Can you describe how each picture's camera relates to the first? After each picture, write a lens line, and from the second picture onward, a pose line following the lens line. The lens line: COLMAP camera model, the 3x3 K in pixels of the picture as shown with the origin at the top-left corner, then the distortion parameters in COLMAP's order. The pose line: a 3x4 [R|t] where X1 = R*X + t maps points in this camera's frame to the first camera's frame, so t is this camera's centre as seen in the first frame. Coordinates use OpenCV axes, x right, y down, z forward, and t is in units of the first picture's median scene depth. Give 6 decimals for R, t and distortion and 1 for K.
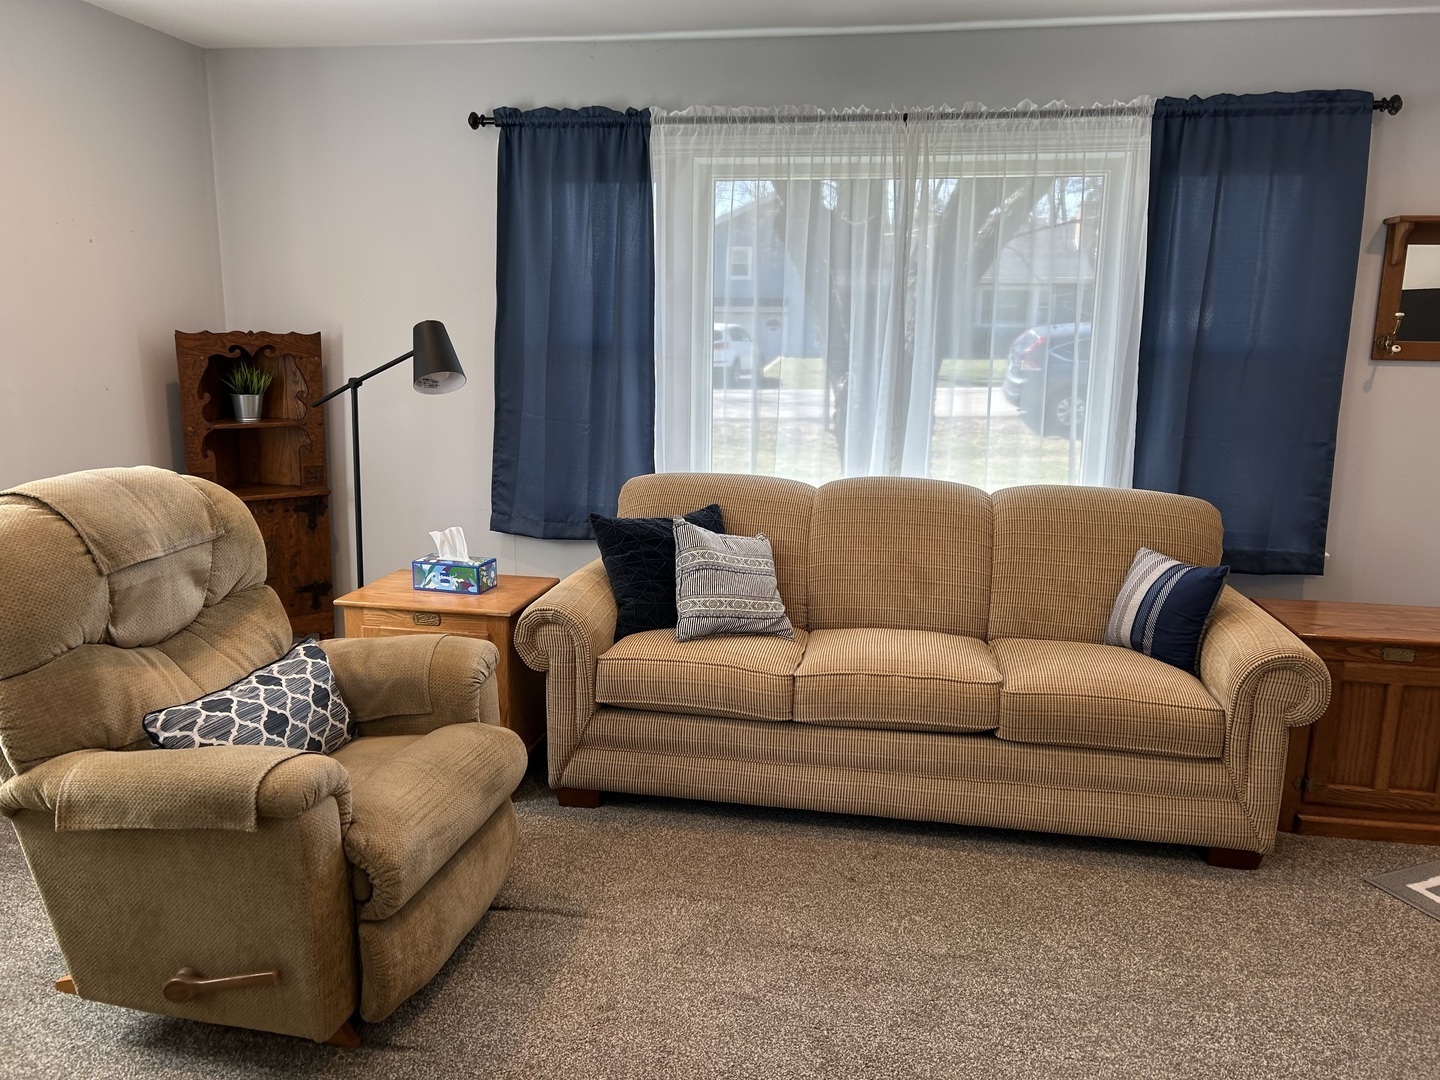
lens RADIAL K [[1091.0, 0, 723.9], [0, 1091.0, 542.2], [0, 0, 1]] dist [0.060870, -0.063608]
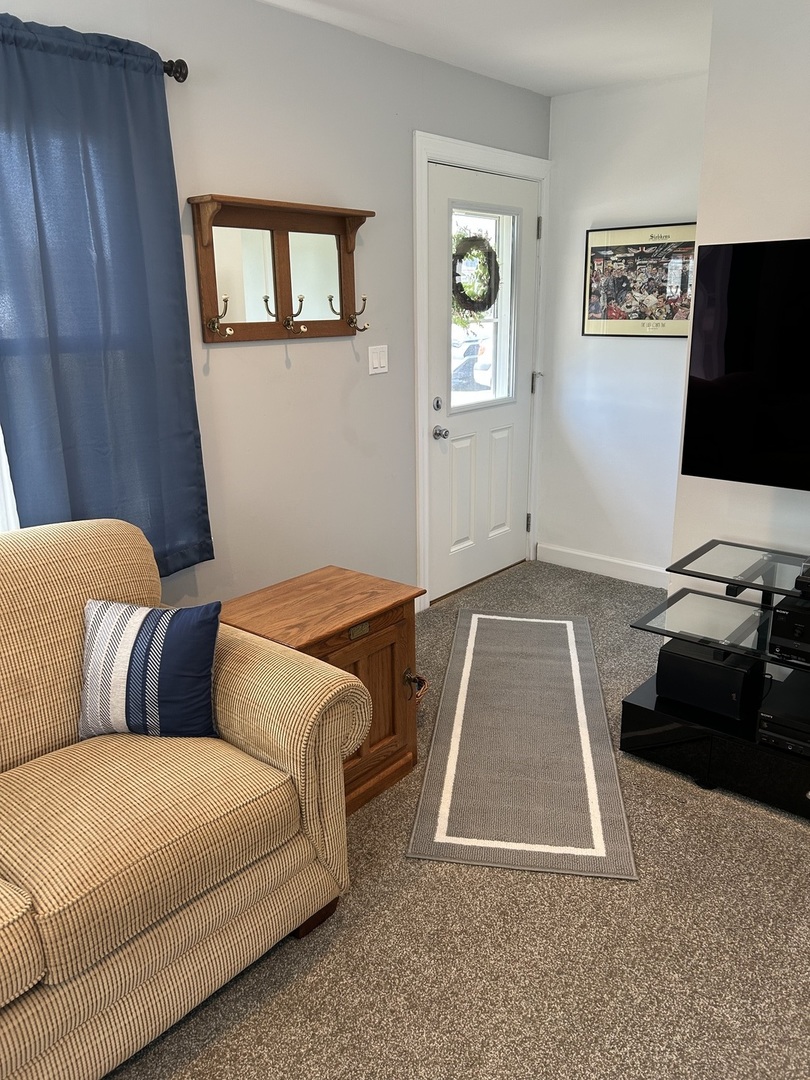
lens RADIAL K [[818.3, 0, 413.7], [0, 818.3, 531.8], [0, 0, 1]] dist [0.060870, -0.063608]
pose [[0.523326, -0.254450, 0.813256, 0.031973], [0.196524, 0.964689, 0.175368, -0.099349], [-0.829161, 0.068049, 0.554852, 0.465114]]
